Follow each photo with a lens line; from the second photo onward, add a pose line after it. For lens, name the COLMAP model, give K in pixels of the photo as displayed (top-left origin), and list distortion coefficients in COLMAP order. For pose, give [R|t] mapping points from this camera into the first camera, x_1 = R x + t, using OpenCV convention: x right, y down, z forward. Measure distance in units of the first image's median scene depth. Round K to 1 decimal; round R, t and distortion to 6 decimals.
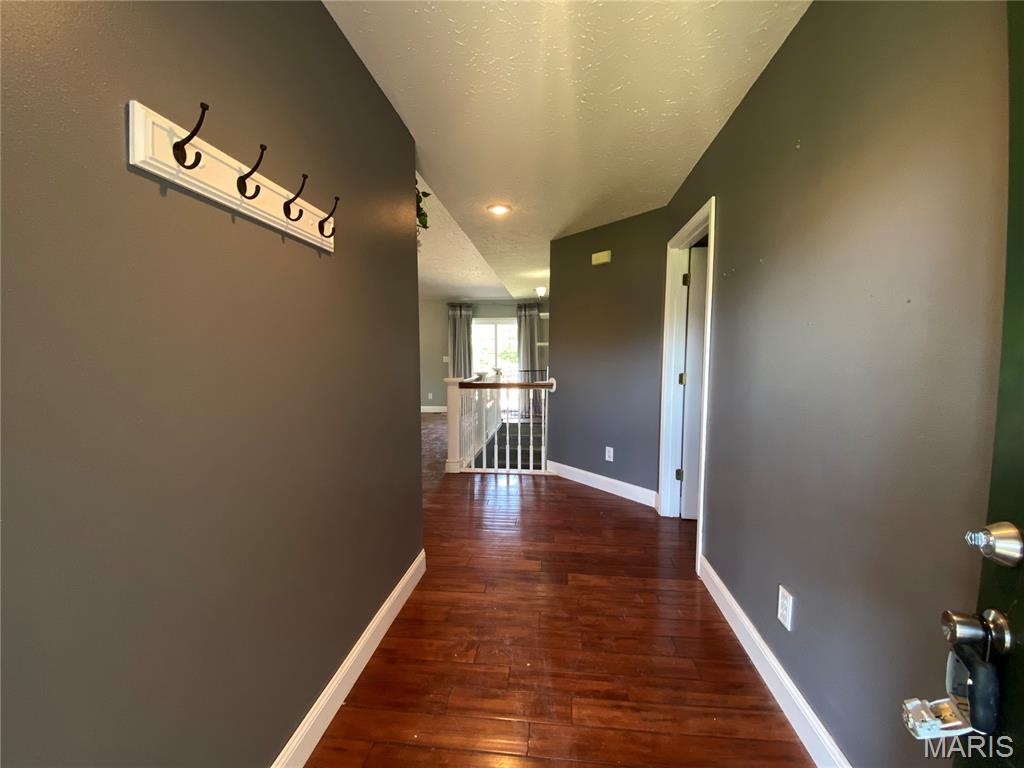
lens RADIAL K [[406.8, 0, 510.3], [0, 406.8, 386.8], [0, 0, 1]] dist [0.034240, -0.028013]
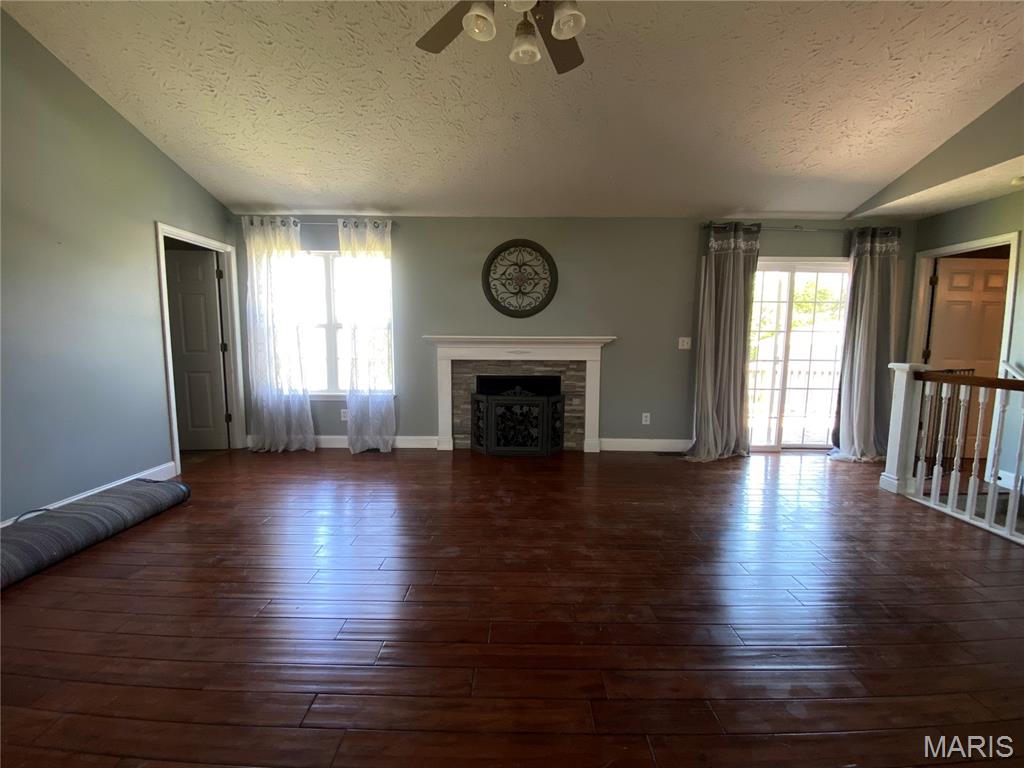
lens RADIAL K [[413.7, 0, 514.3], [0, 413.7, 385.6], [0, 0, 1]] dist [0.020694, -0.019449]
pose [[0.995819, -0.003007, 0.091295, -0.491719], [0.000364, 0.999581, 0.028954, -0.039306], [-0.091344, -0.028800, 0.995403, 0.641490]]
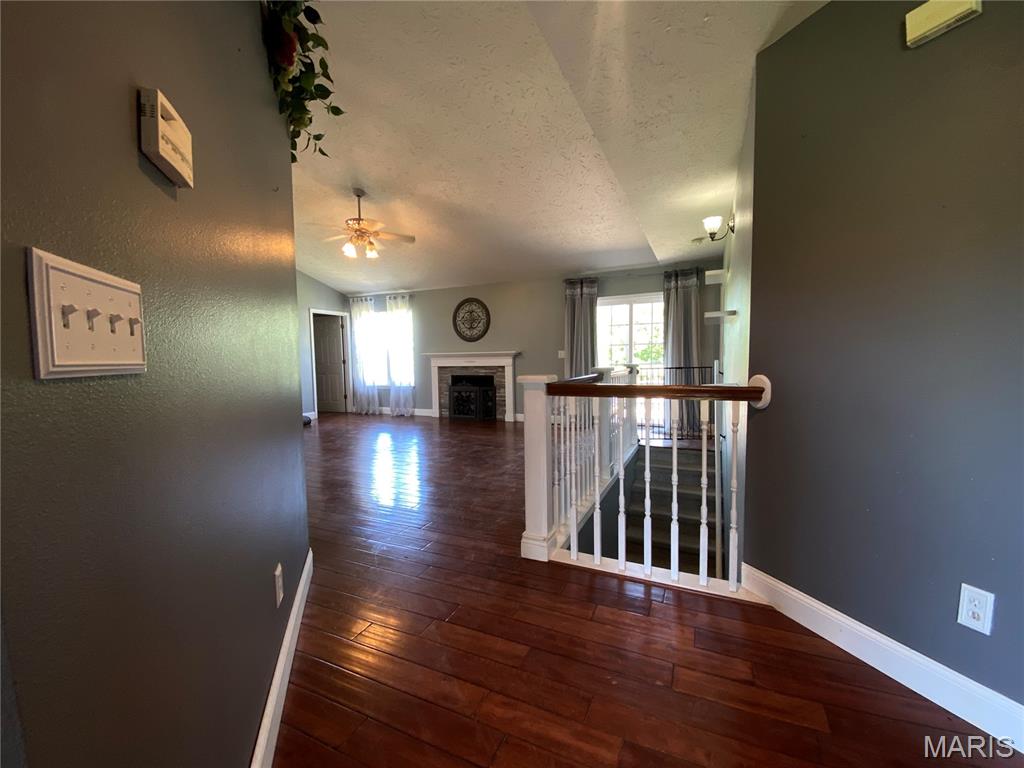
lens RADIAL K [[406.8, 0, 510.3], [0, 406.8, 386.8], [0, 0, 1]] dist [0.034240, -0.028013]
pose [[0.945349, 0.008265, -0.325957, -0.001565], [-0.010927, 0.999920, -0.006334, -0.001750], [0.325878, 0.009549, 0.945363, 0.304526]]
